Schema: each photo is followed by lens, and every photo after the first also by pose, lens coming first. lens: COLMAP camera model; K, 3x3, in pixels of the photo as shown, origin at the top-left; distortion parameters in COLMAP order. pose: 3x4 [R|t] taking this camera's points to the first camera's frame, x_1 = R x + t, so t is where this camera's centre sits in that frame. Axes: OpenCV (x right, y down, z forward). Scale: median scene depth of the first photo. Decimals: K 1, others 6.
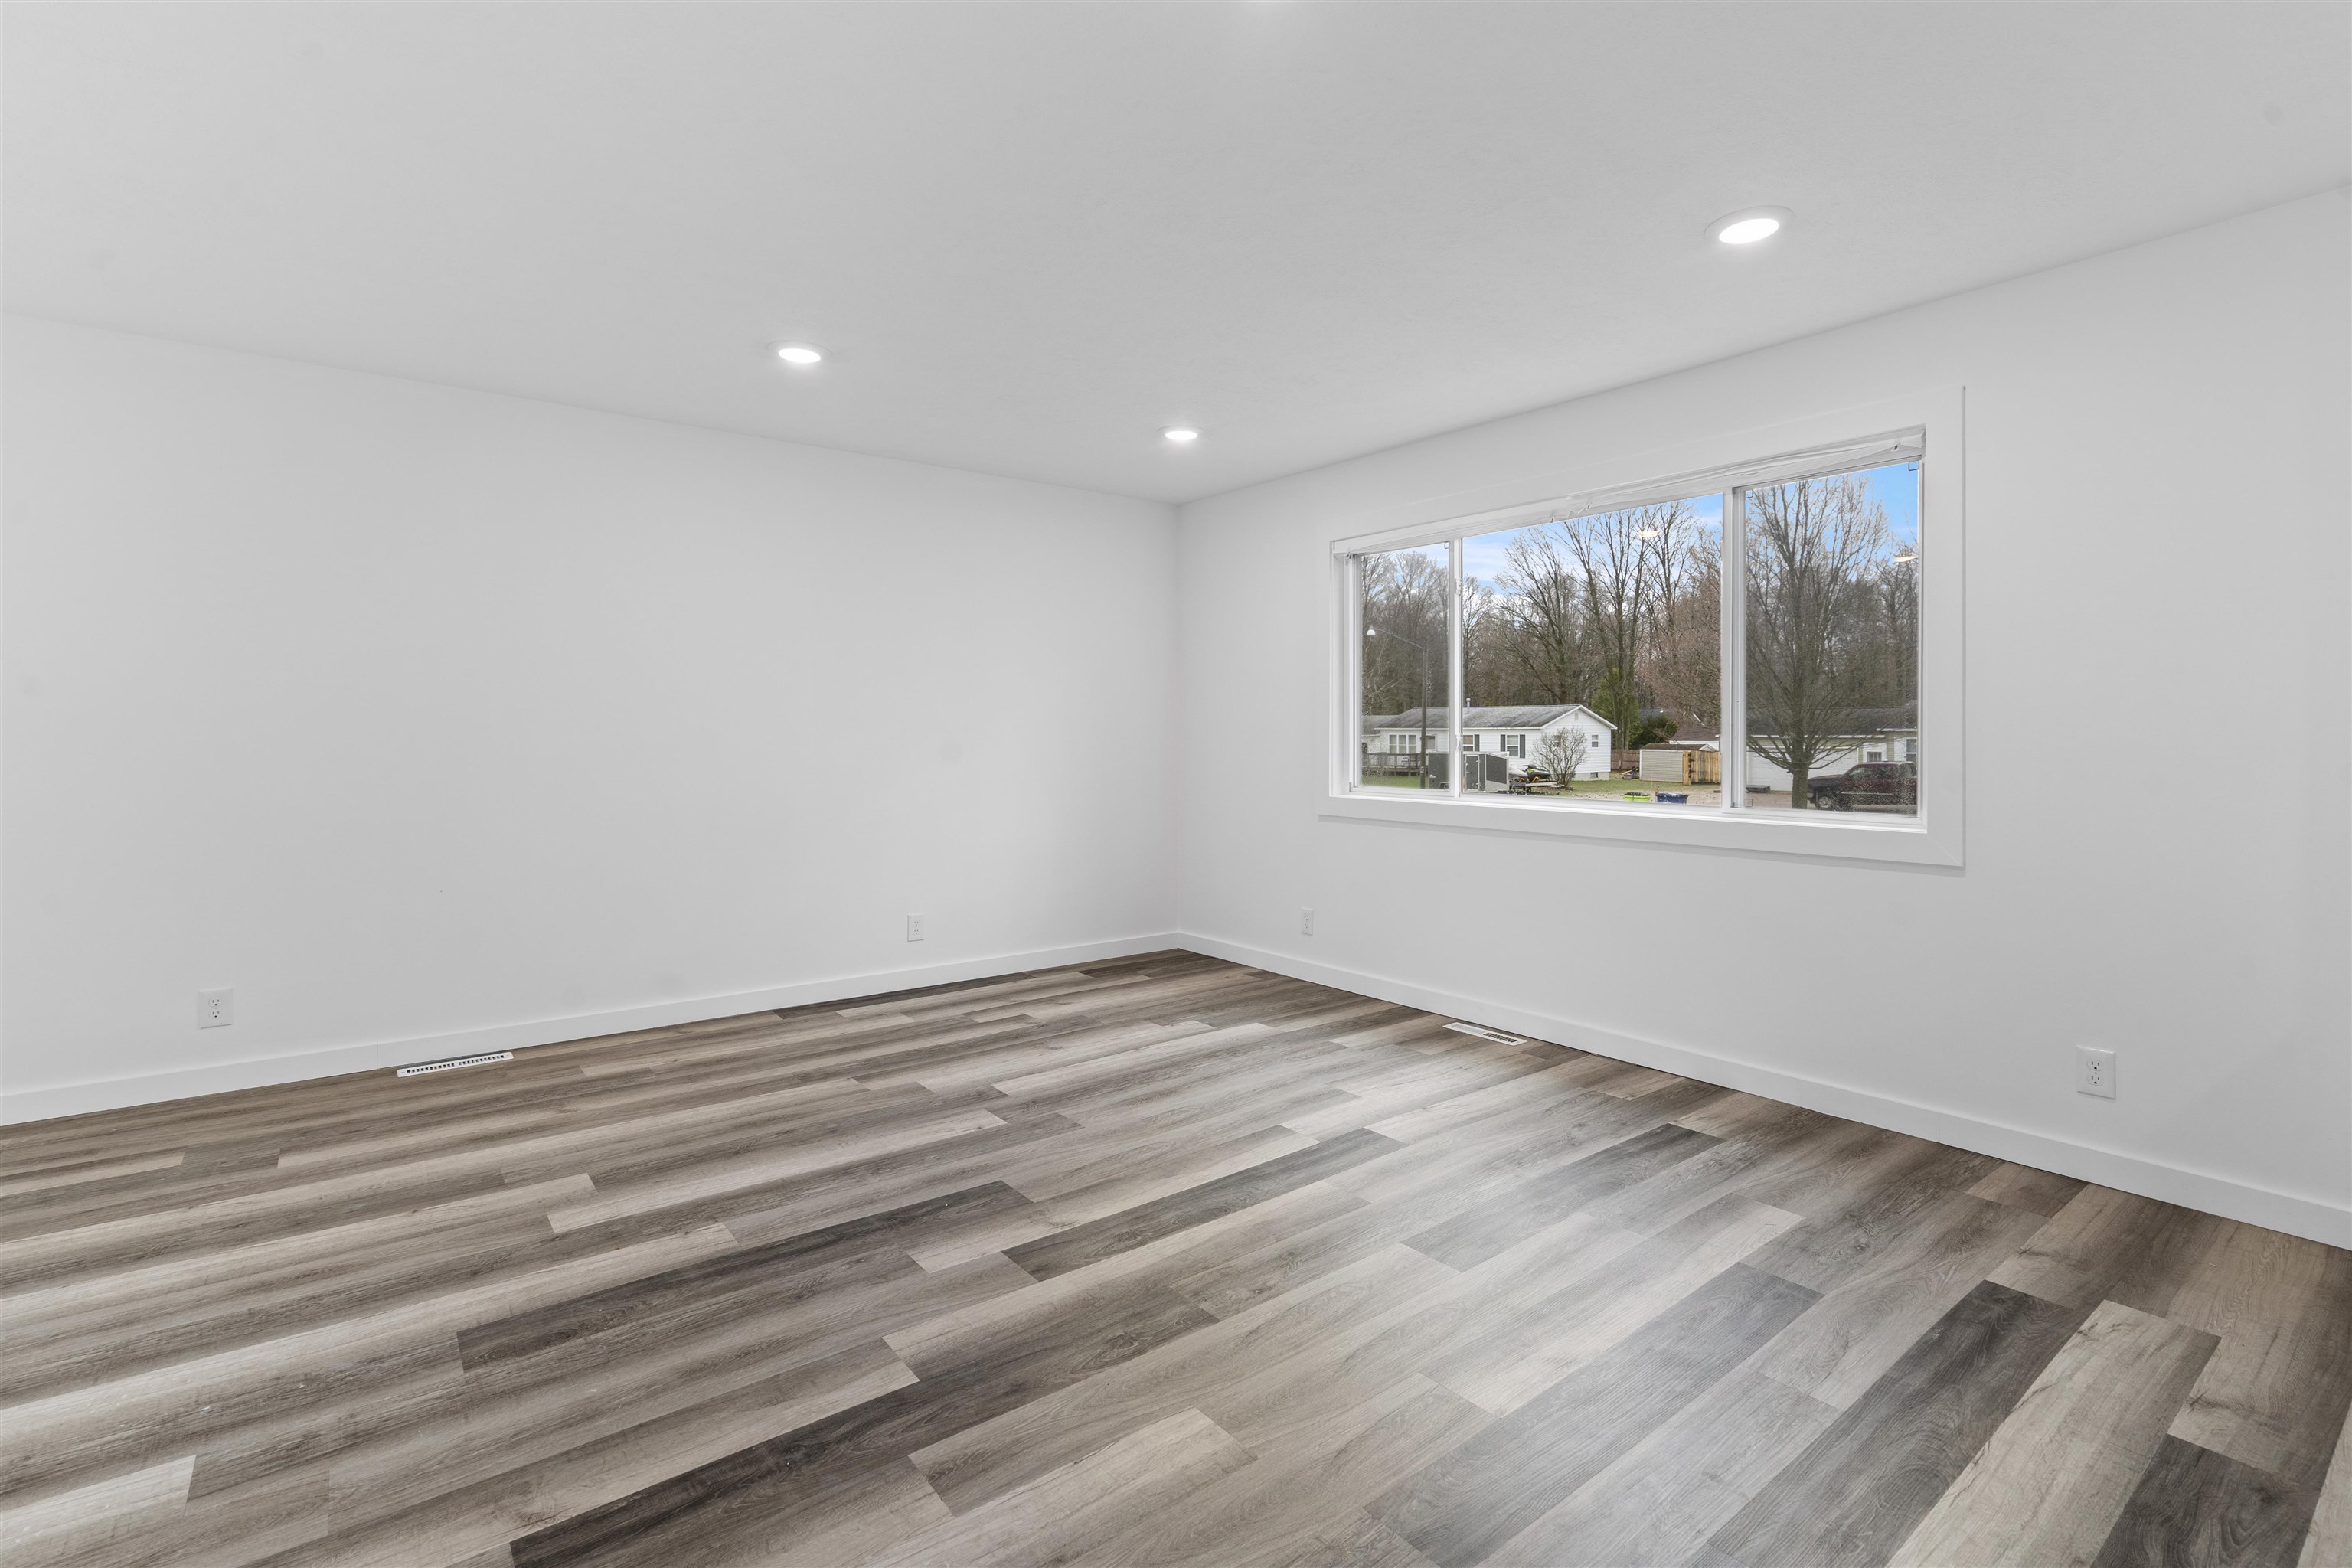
lens RADIAL K [[1101.6, 0, 1179.3], [0, 1101.6, 733.6], [0, 0, 1]] dist [-0.001947, 0.000167]
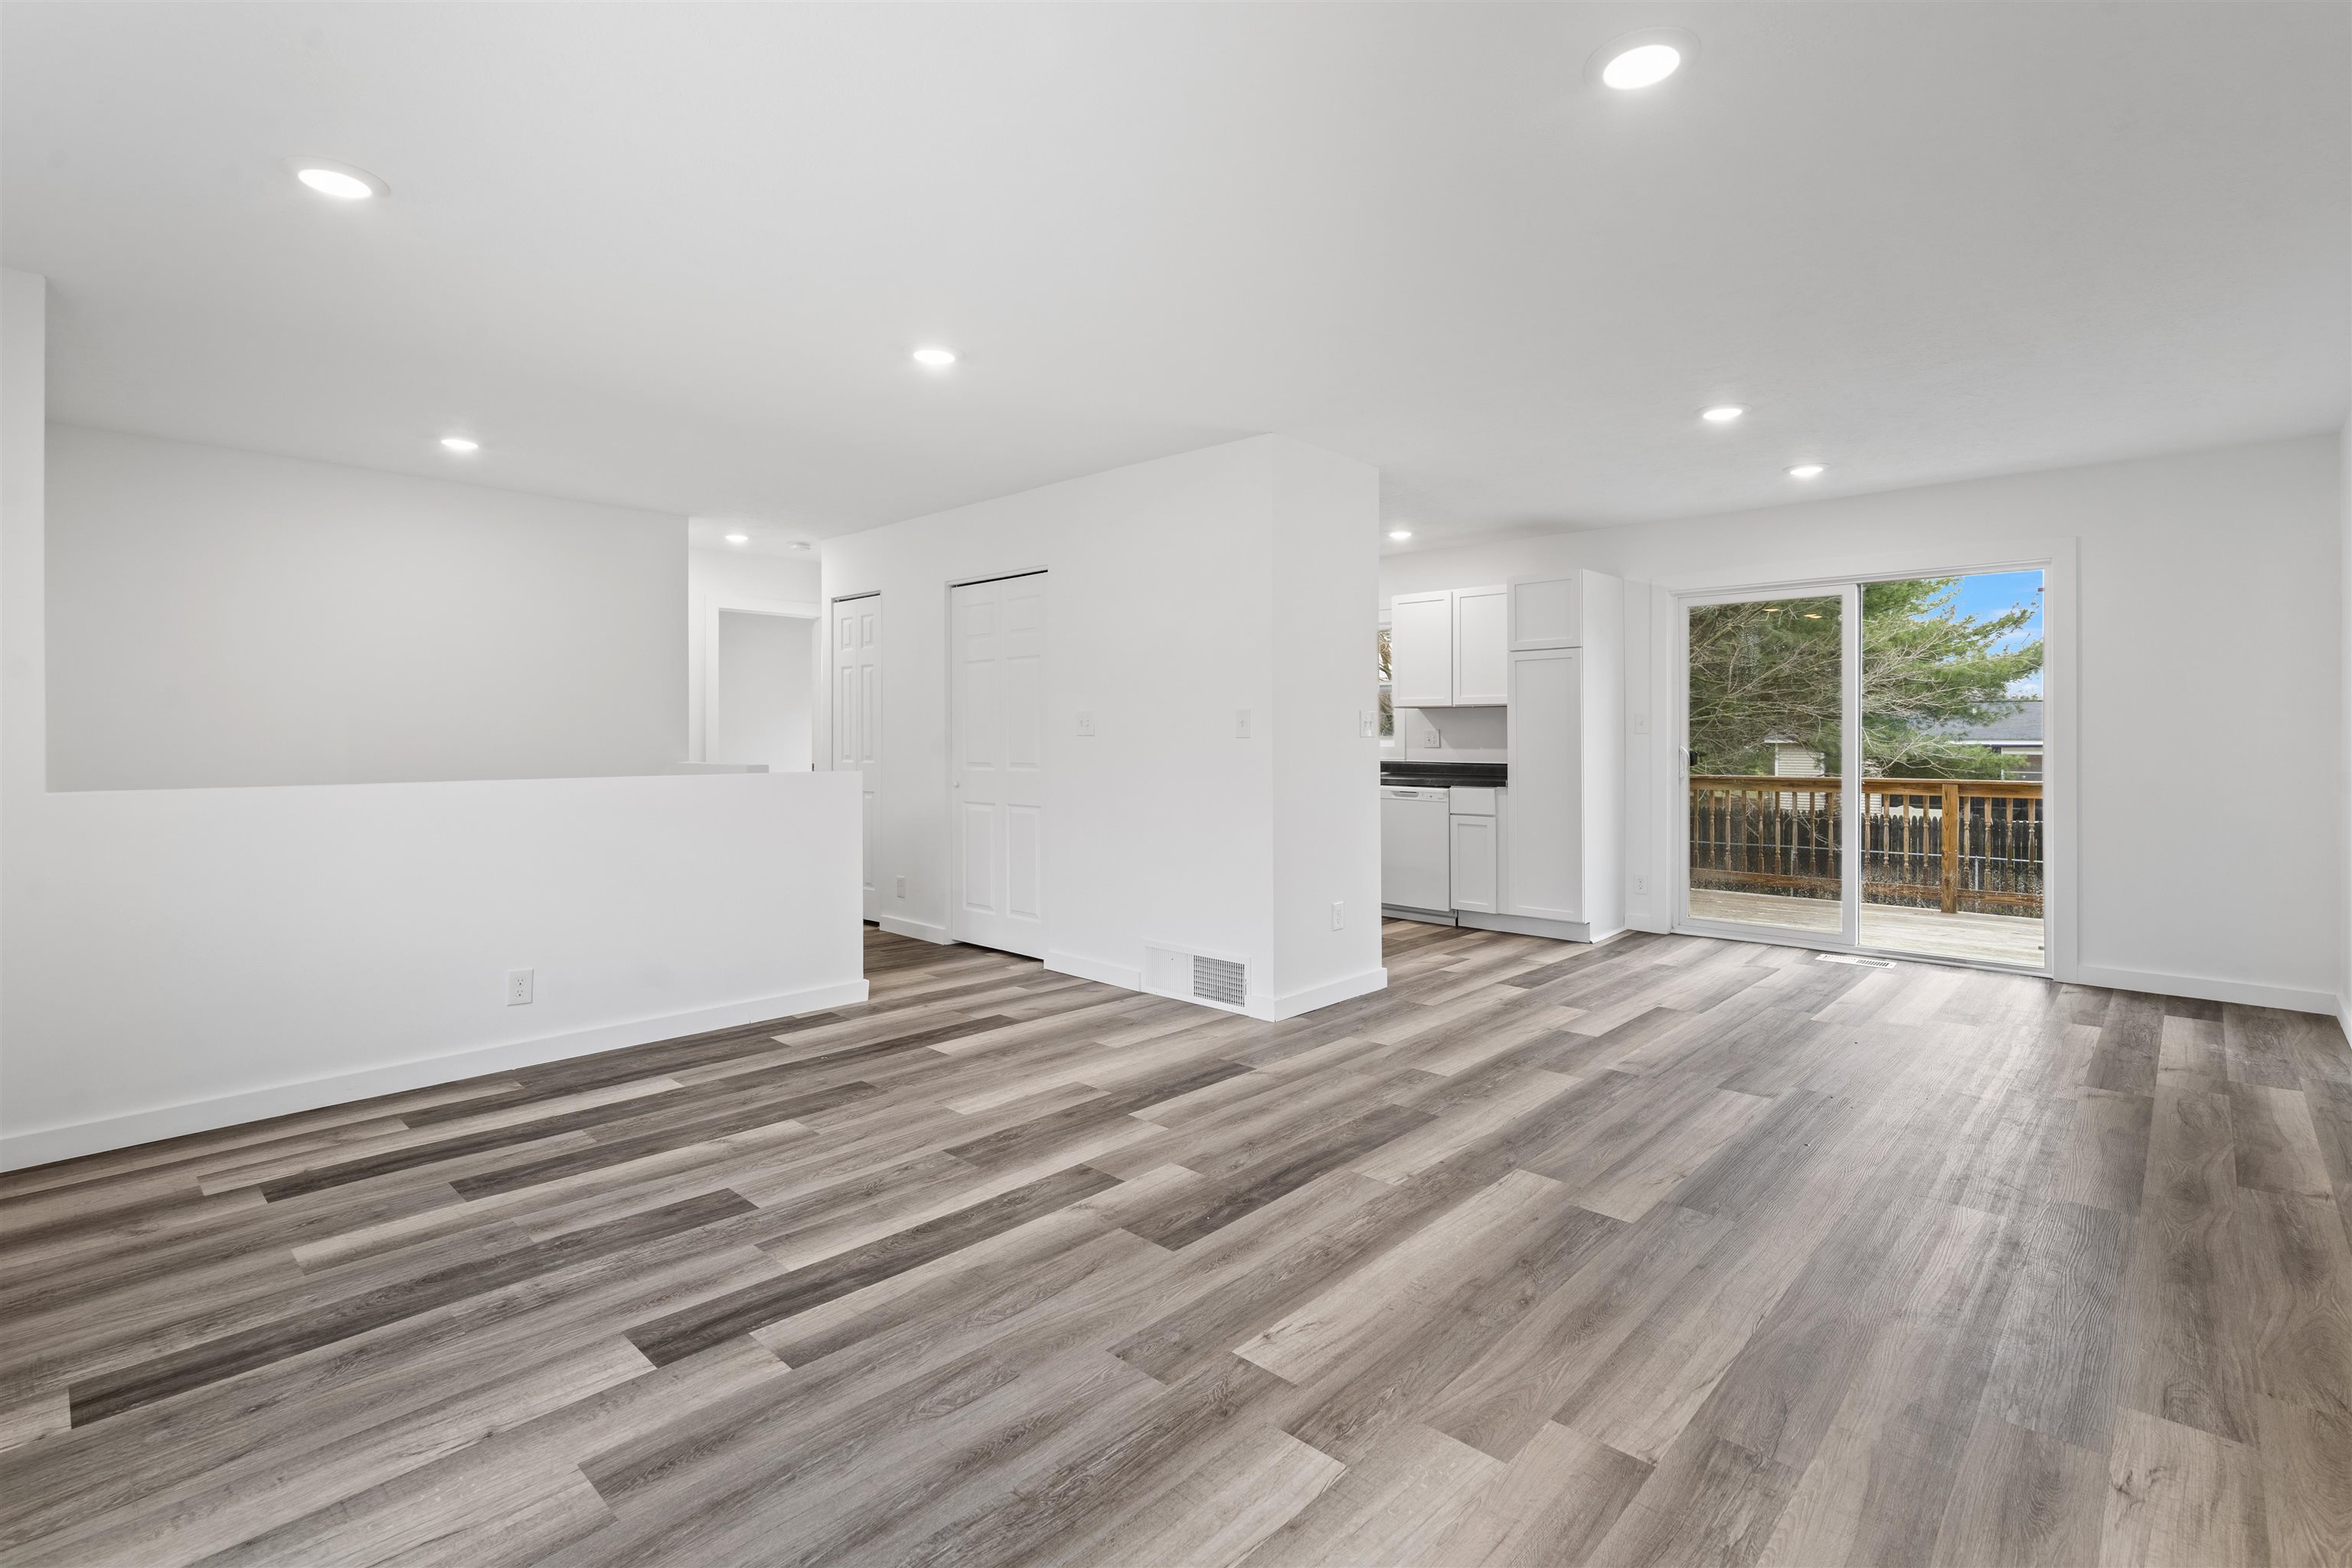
lens RADIAL K [[1101.6, 0, 1179.3], [0, 1101.6, 733.6], [0, 0, 1]] dist [-0.001947, 0.000167]
pose [[-0.987203, -0.000502, -0.159468, -0.031509], [-0.000497, 1.000000, -0.000068, -0.002118], [0.159468, 0.000012, -0.987203, 2.047880]]
